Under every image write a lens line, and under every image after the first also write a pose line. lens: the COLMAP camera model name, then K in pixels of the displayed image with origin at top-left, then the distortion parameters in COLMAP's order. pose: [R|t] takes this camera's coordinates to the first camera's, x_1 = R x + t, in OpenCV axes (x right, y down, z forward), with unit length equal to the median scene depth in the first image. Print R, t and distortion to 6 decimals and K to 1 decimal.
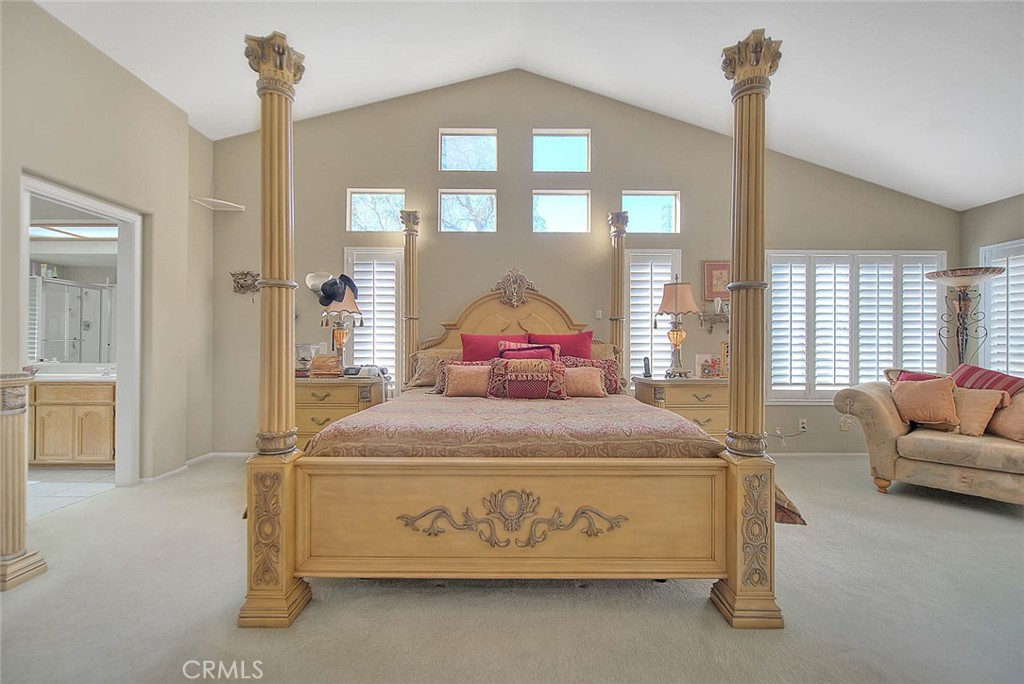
lens RADIAL K [[455.6, 0, 511.5], [0, 455.6, 346.5], [0, 0, 1]] dist [-0.009855, 0.000446]
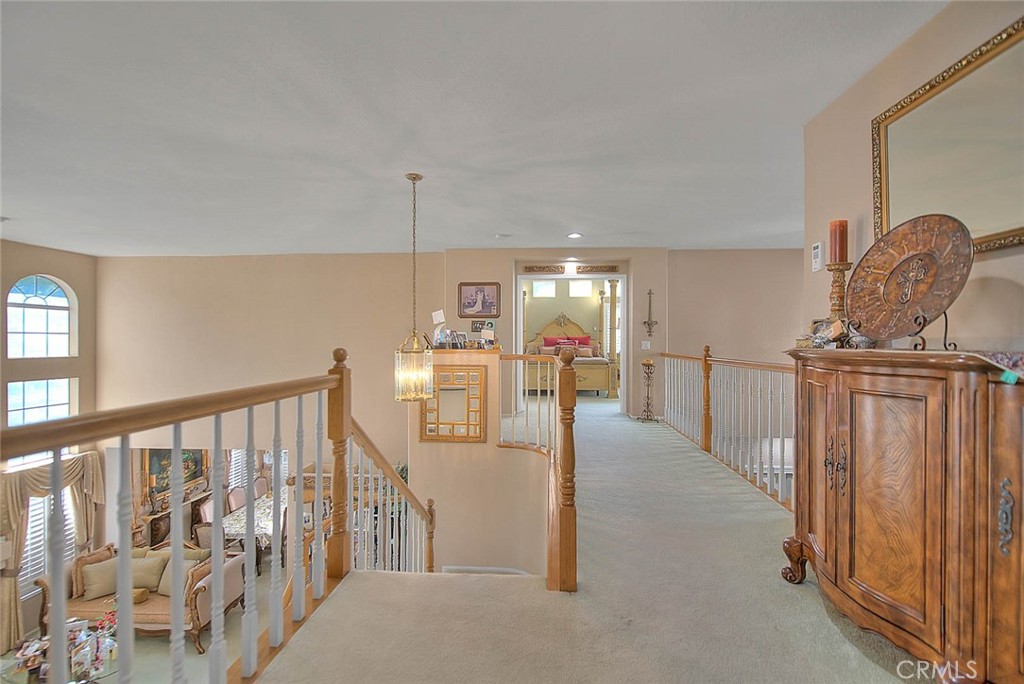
lens RADIAL K [[455.6, 0, 514.5], [0, 455.6, 342.9], [0, 0, 1]] dist [-0.009855, 0.000446]
pose [[0.996249, -0.002341, -0.086497, -0.044597], [0.001973, 0.999989, -0.004337, 0.021670], [0.086506, 0.004150, 0.996243, -1.823849]]
